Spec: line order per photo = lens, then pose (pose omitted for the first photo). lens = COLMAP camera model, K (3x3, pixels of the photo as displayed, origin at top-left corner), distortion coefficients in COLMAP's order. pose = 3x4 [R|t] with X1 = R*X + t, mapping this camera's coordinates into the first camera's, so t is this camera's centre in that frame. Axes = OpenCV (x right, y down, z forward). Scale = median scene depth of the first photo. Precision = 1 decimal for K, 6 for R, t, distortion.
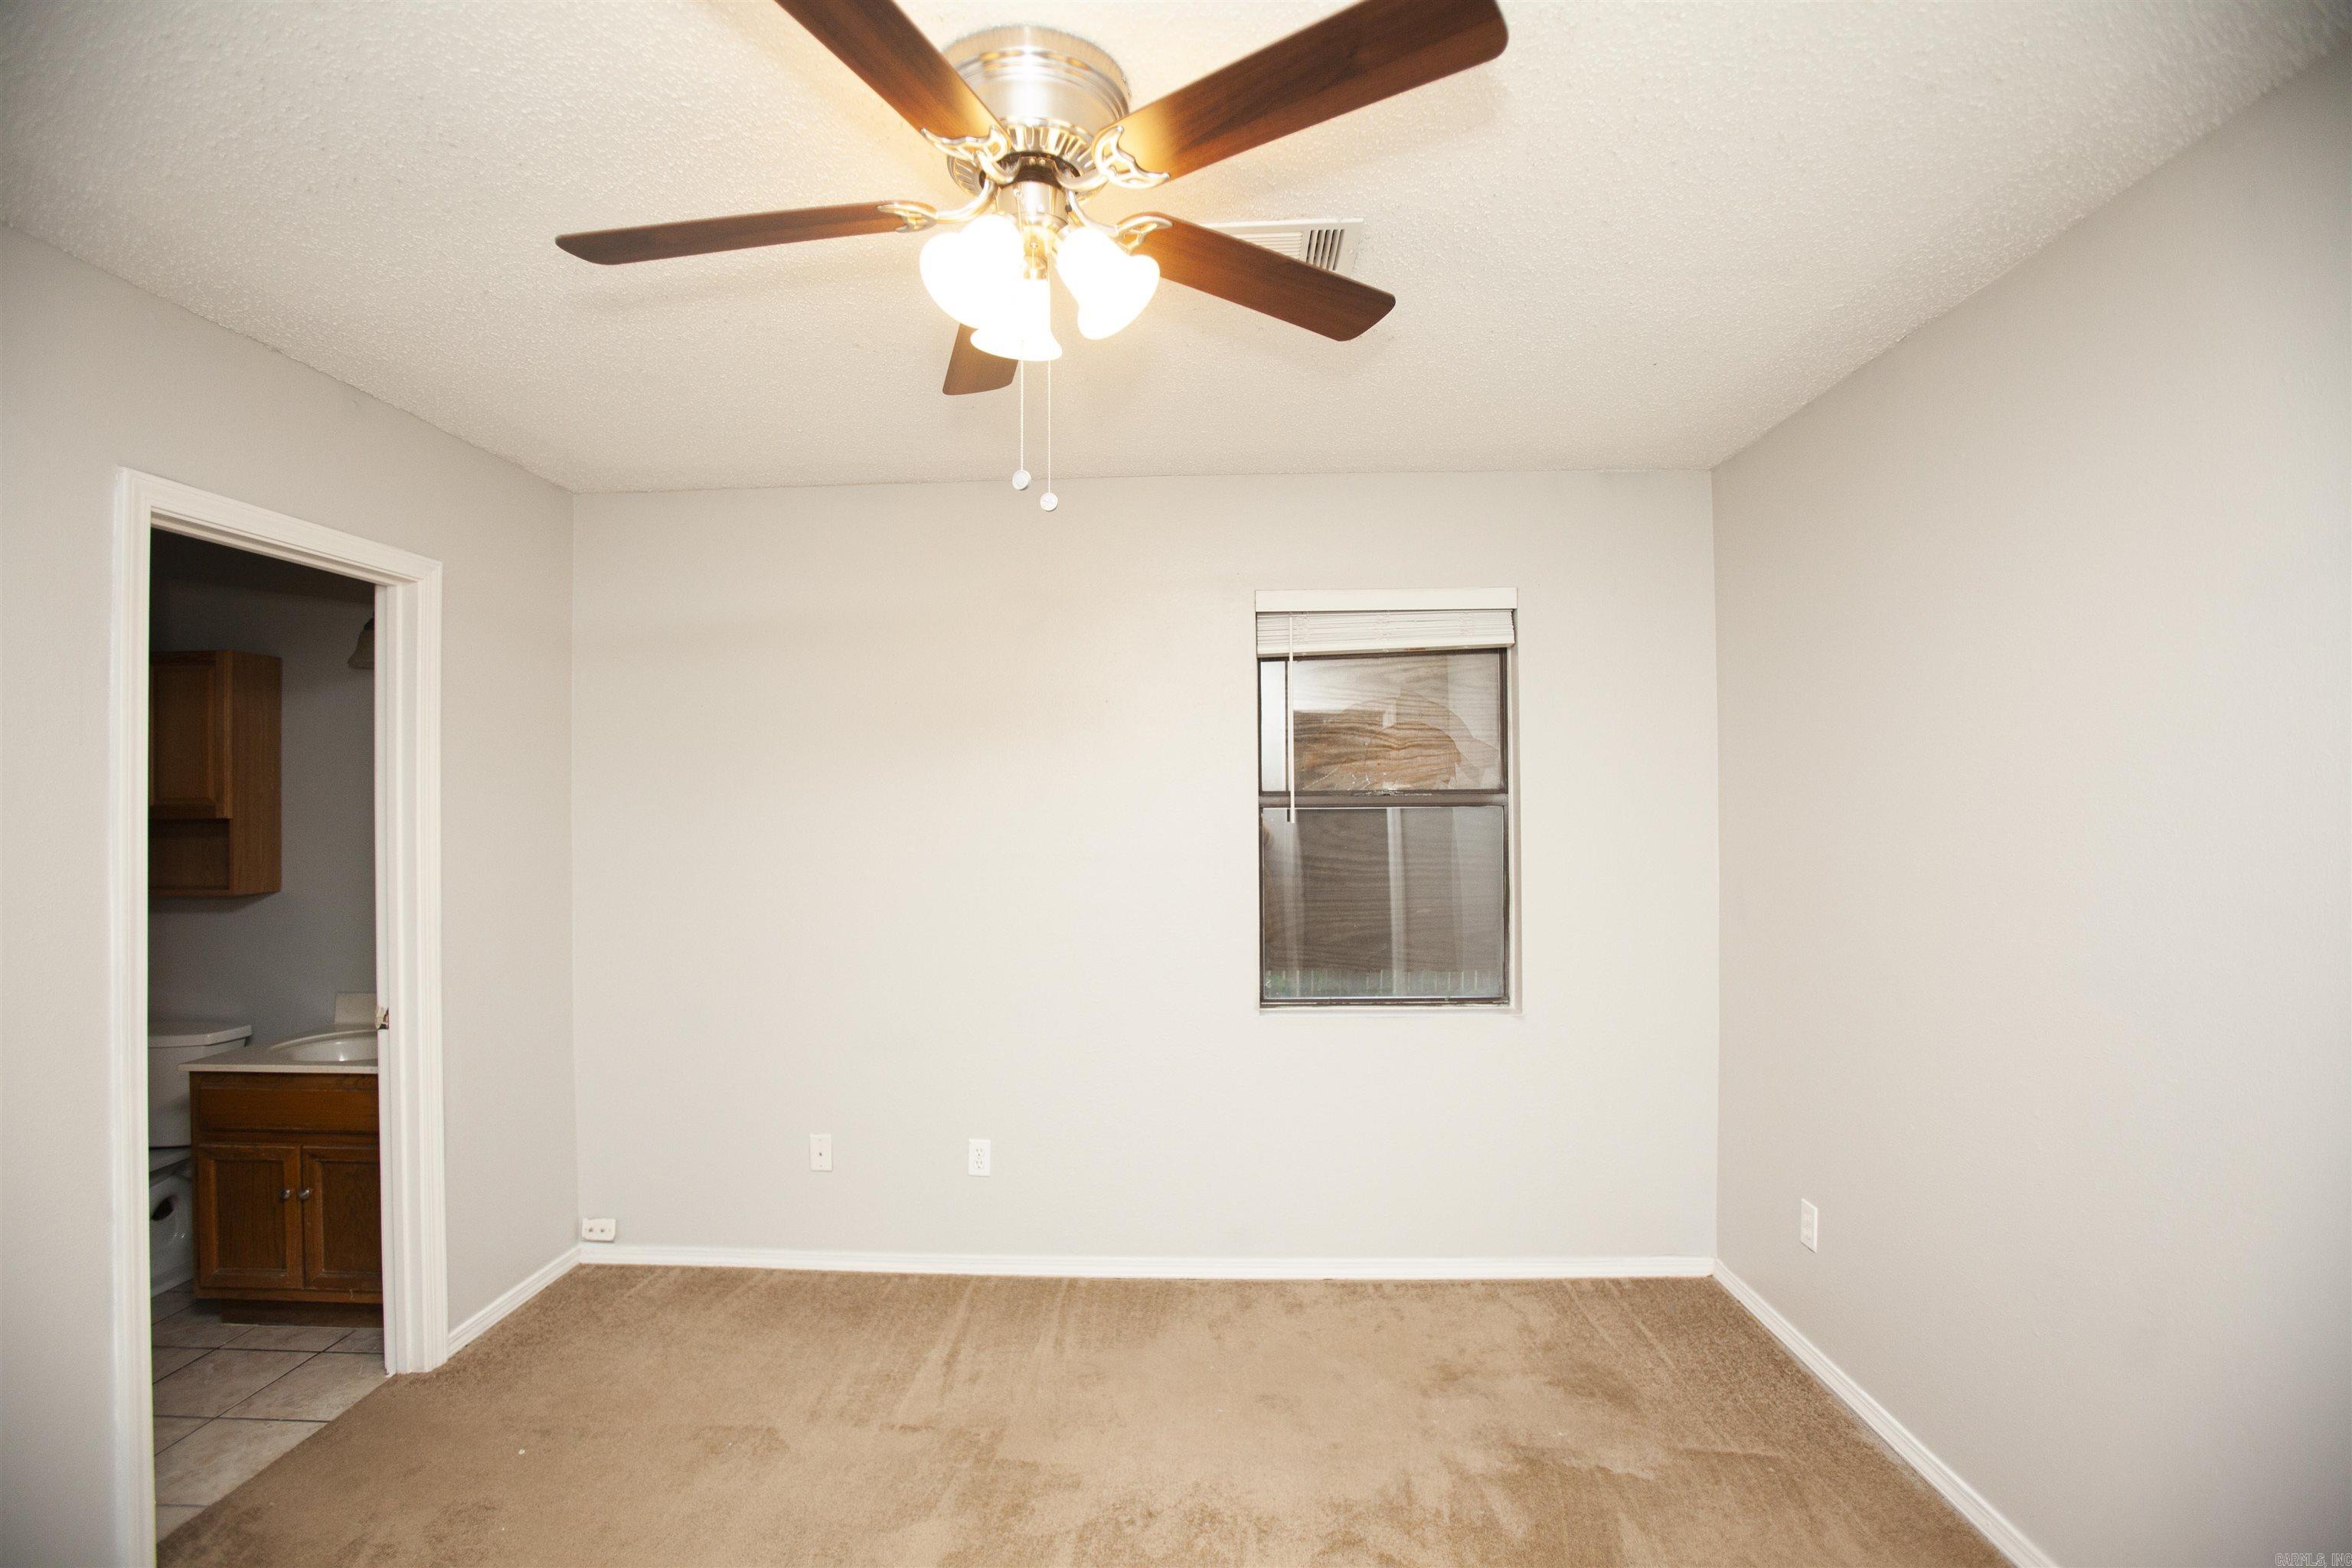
lens RADIAL K [[1079.3, 0, 1166.0], [0, 1079.3, 794.0], [0, 0, 1]] dist [-0.072064, 0.032904]
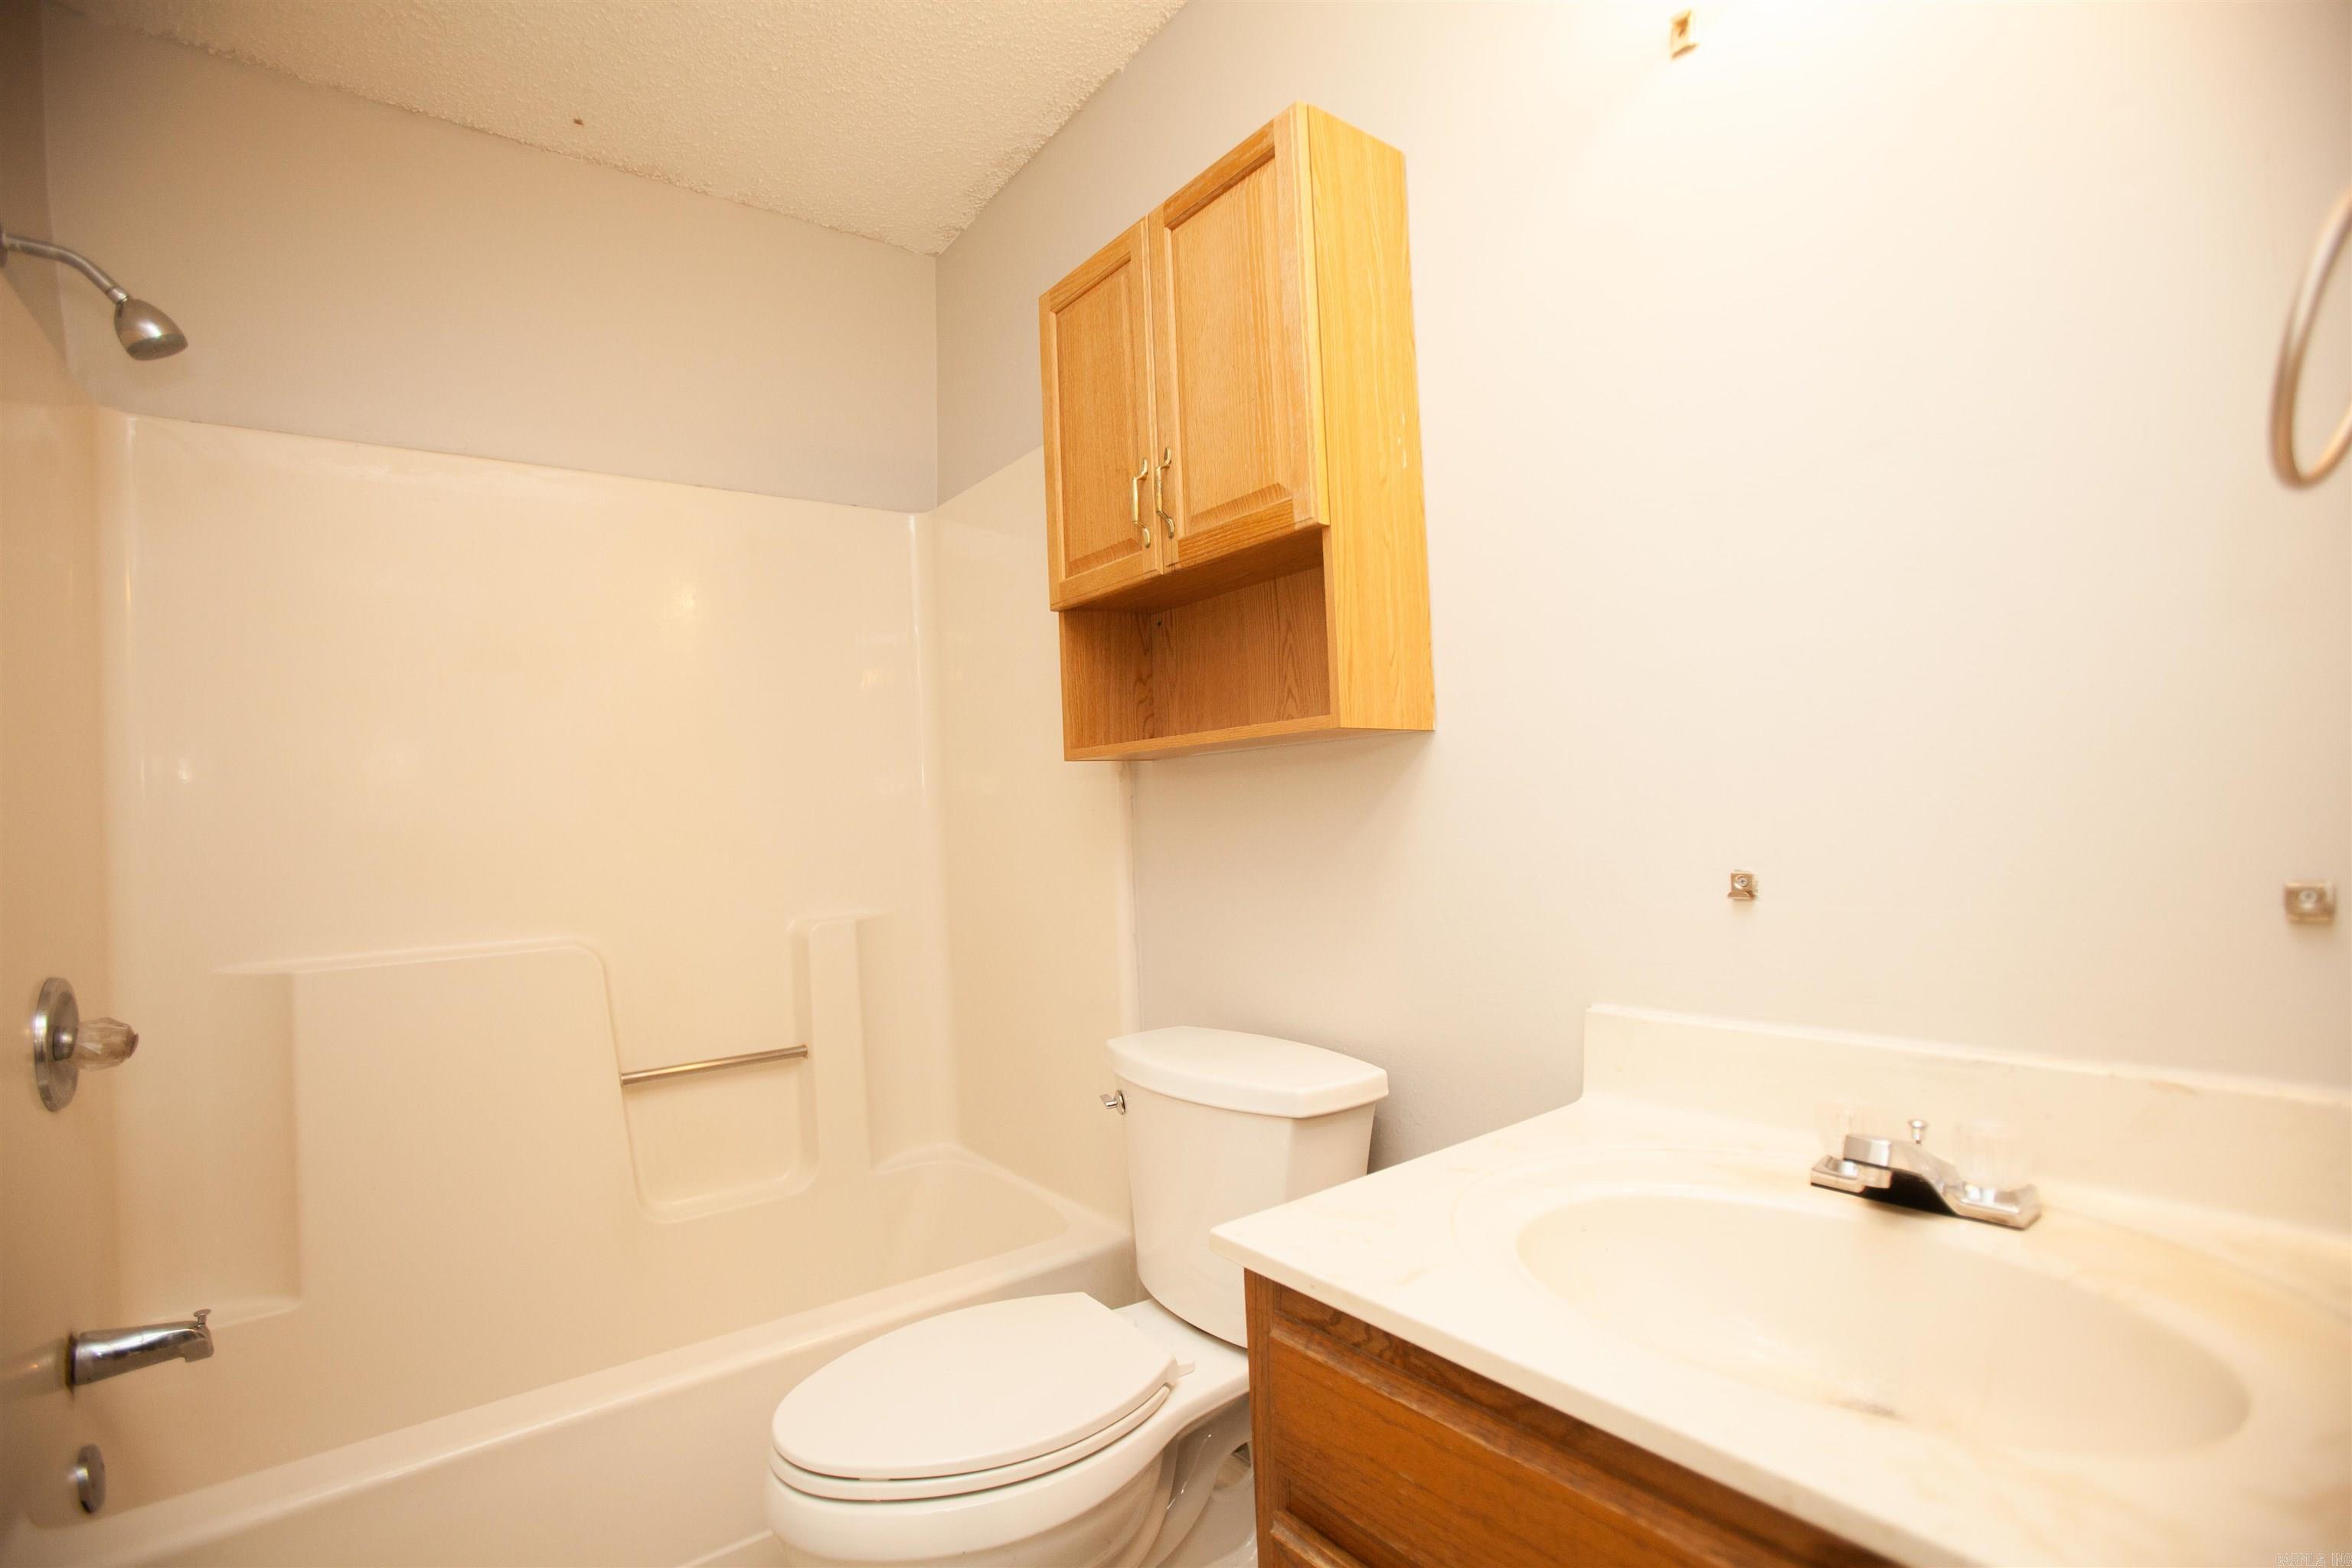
lens RADIAL K [[1079.3, 0, 1166.0], [0, 1079.3, 794.0], [0, 0, 1]] dist [-0.072064, 0.032904]
pose [[0.638026, -0.032567, -0.769326, -0.647417], [0.041905, 0.999093, -0.007540, 0.117735], [0.768874, -0.027428, 0.638812, 0.712837]]
